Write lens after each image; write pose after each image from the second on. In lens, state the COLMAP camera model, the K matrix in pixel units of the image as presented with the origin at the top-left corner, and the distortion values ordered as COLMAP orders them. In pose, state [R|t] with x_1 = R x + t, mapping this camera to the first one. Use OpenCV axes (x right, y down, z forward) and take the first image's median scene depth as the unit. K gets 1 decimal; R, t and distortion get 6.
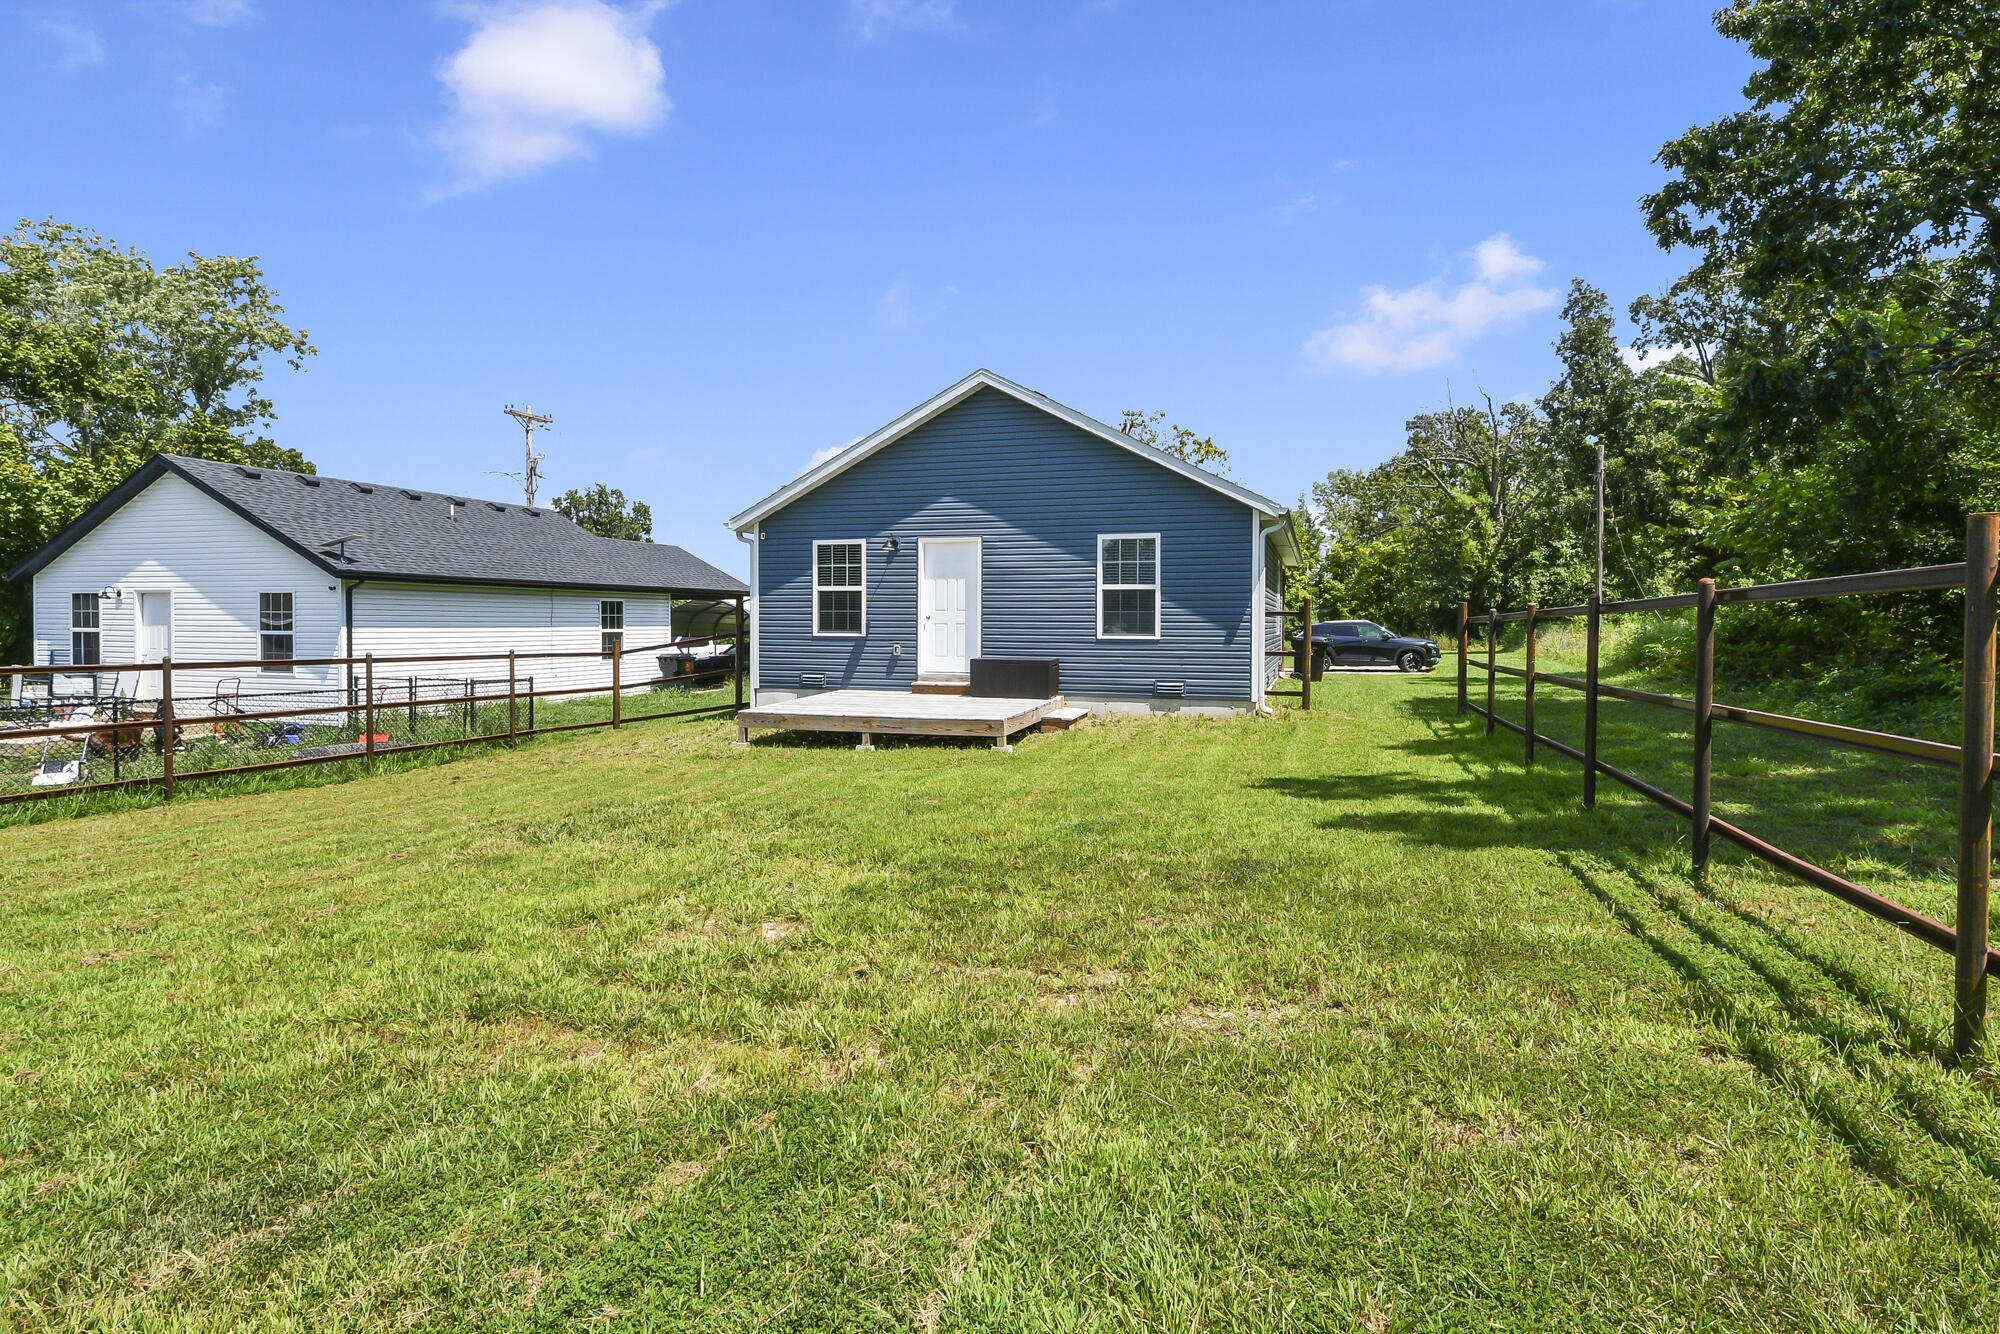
lens RADIAL K [[1063.0, 0, 1001.0], [0, 1063.0, 634.6], [0, 0, 1]] dist [0.001243, 0.000099]
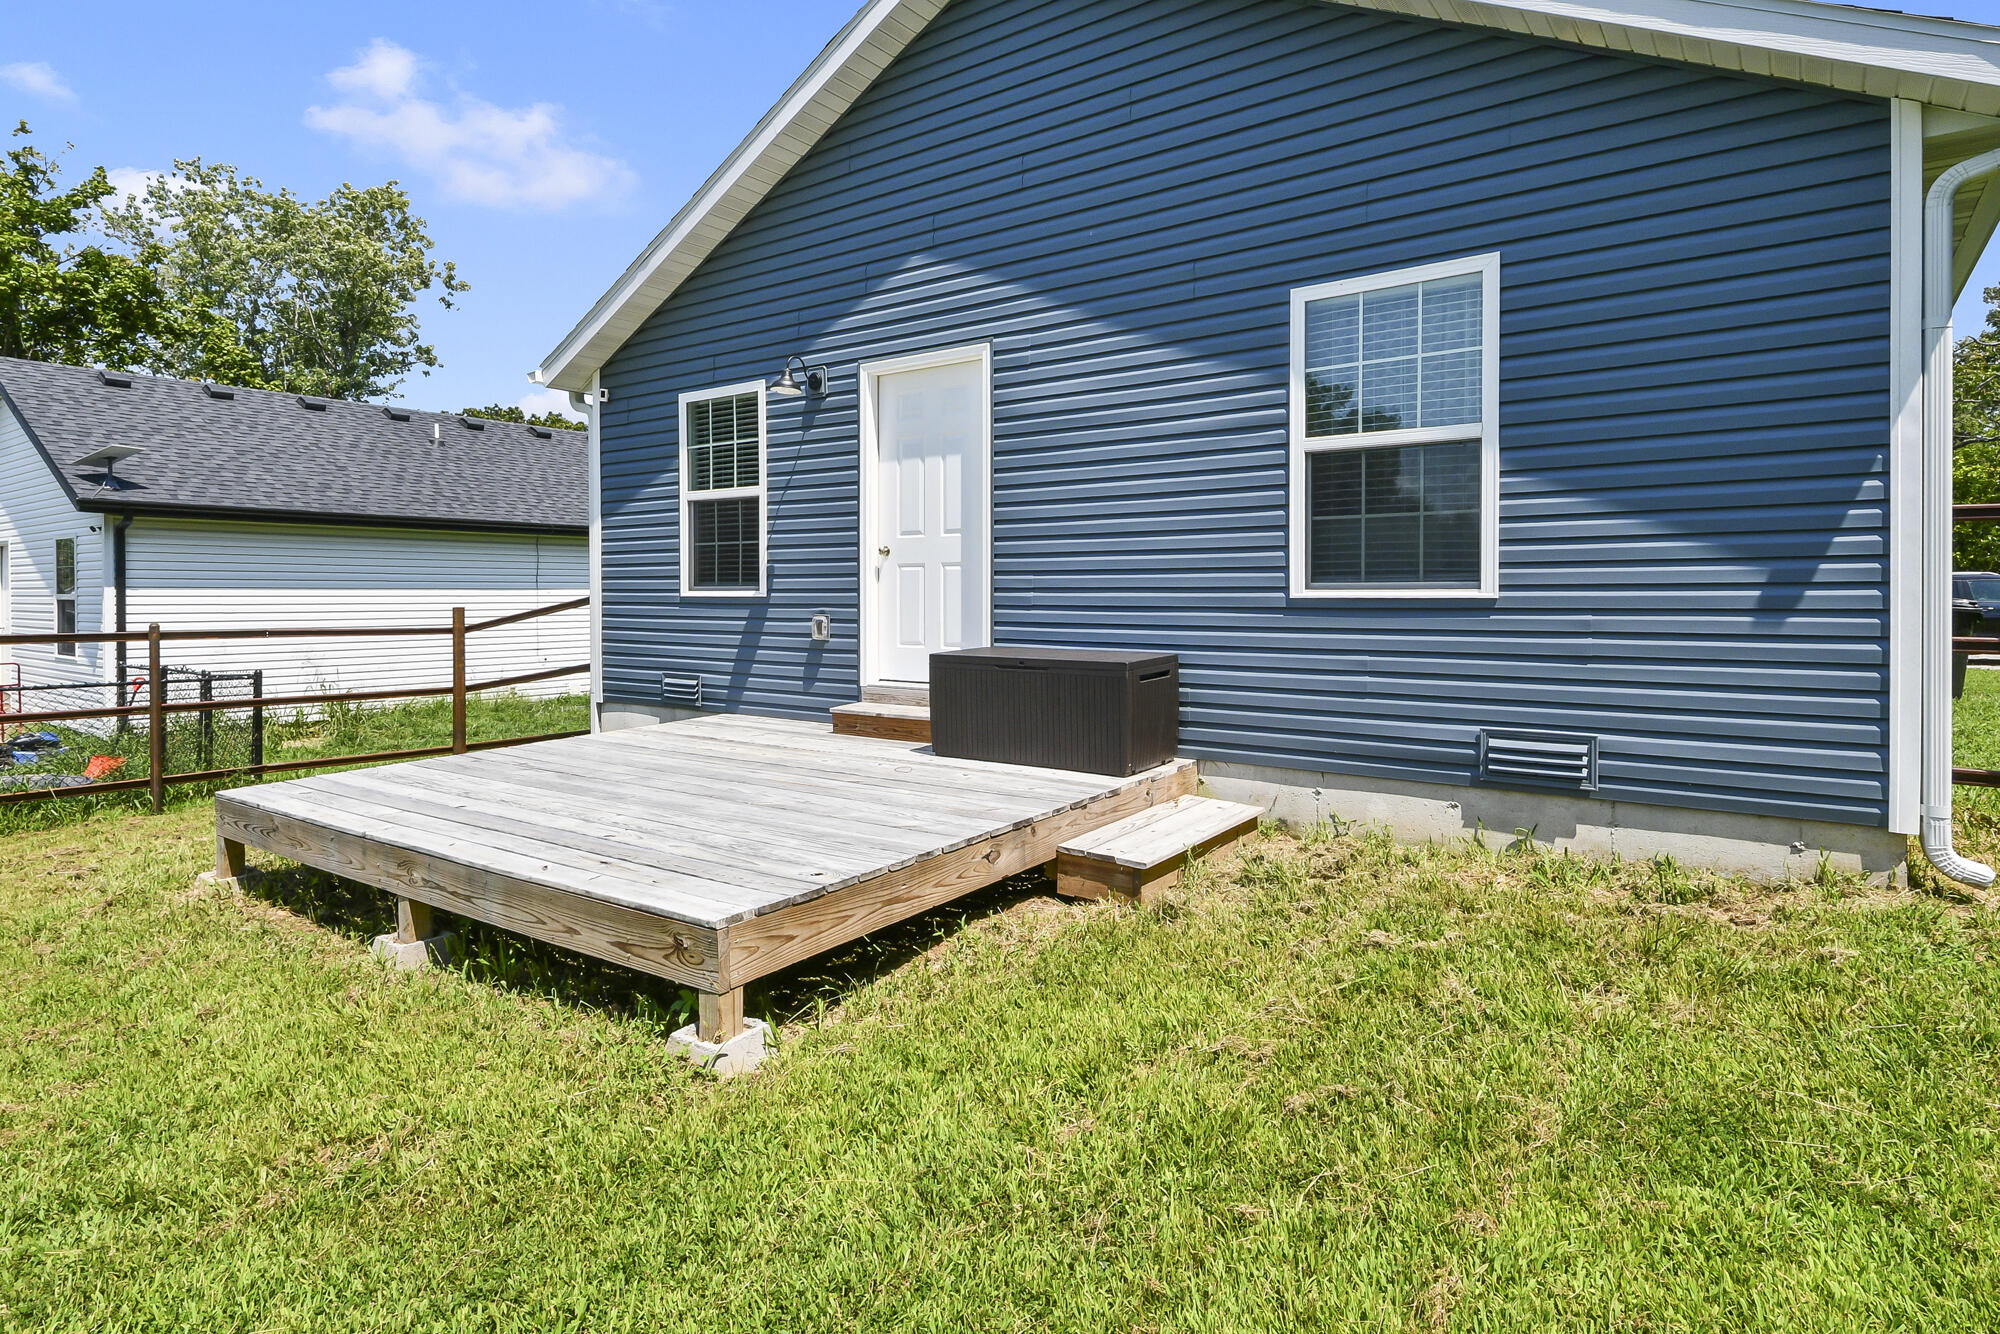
lens RADIAL K [[963.5, 0, 995.8], [0, 963.5, 603.4], [0, 0, 1]] dist [0.017846, 0.000046]
pose [[0.925487, -0.002706, -0.378769, 0.117095], [0.000551, 0.999983, -0.005797, 0.006795], [0.378778, 0.005157, 0.925473, 0.662579]]
